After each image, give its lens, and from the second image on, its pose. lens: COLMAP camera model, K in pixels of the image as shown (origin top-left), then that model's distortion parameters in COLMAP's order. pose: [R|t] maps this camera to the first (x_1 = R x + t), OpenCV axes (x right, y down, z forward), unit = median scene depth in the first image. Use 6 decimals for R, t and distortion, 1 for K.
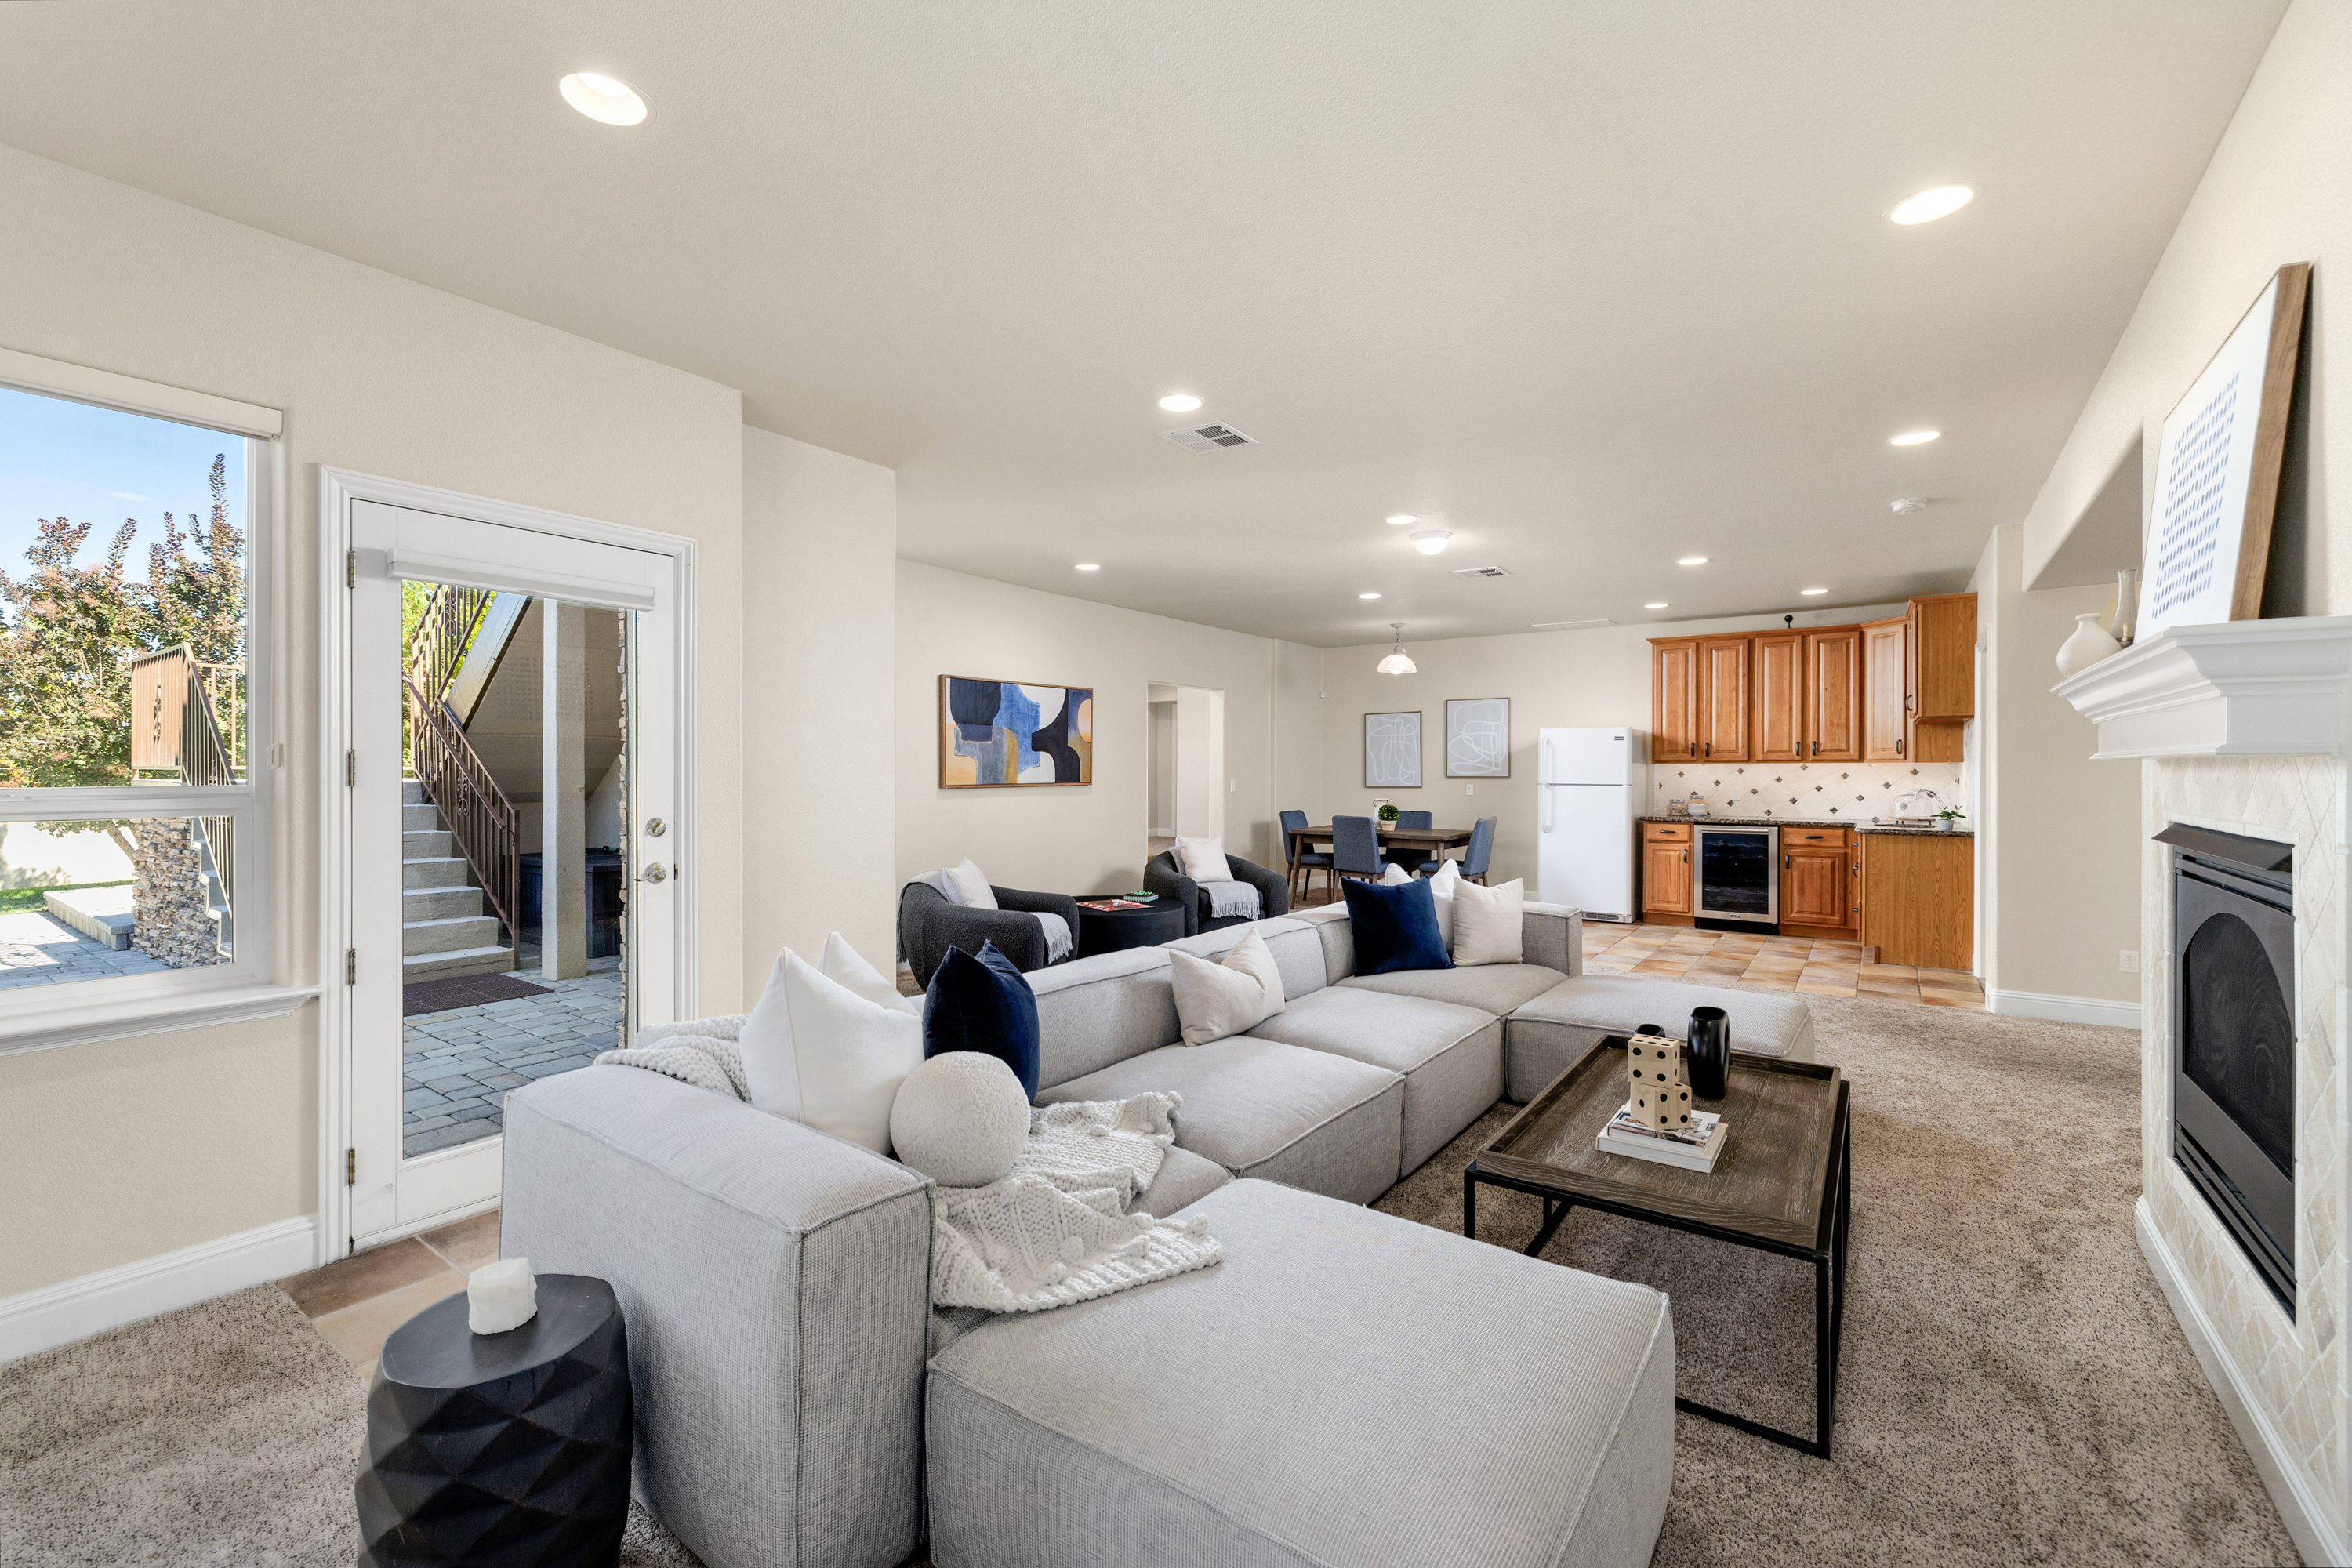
lens RADIAL K [[985.4, 0, 1167.1], [0, 985.4, 775.3], [0, 0, 1]] dist [0.000486, 0.000271]
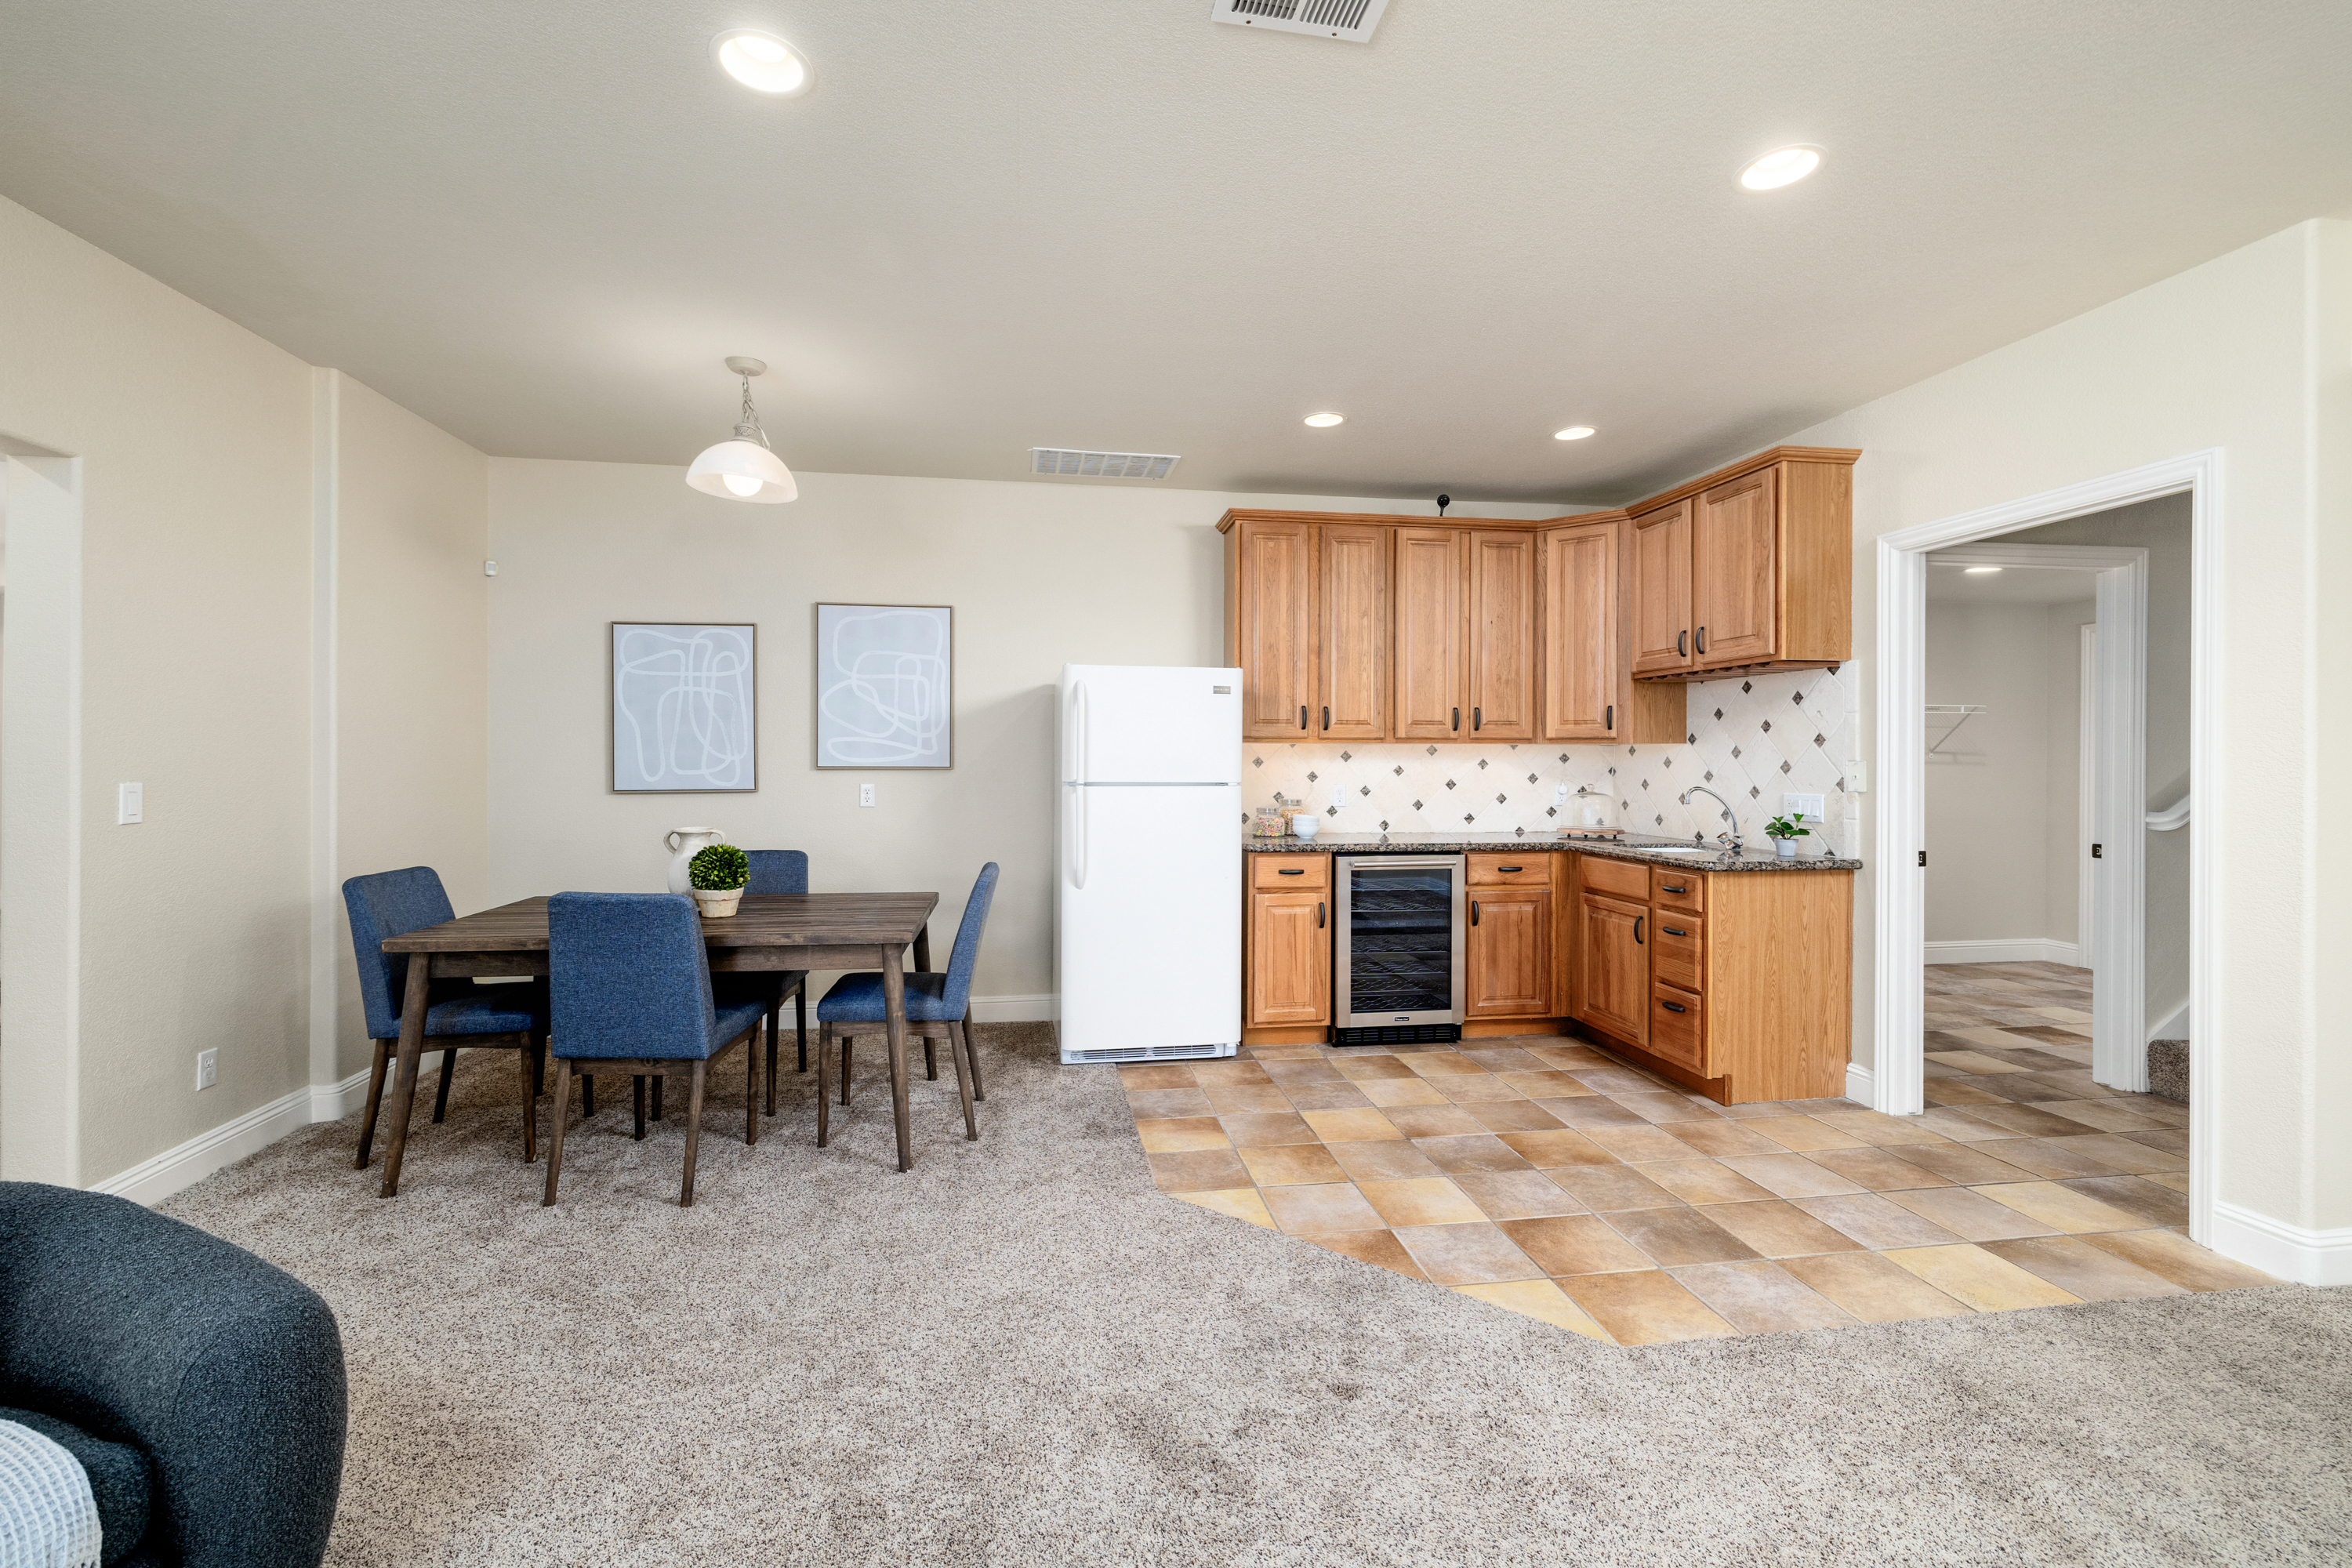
lens RADIAL K [[993.7, 0, 1173.7], [0, 993.7, 761.4], [0, 0, 1]] dist [0.003172, 0.000246]
pose [[0.707984, -0.002436, 0.706225, 0.088619], [0.003036, 0.999995, 0.000405, -0.001916], [-0.706222, 0.001857, 0.707988, 0.668853]]
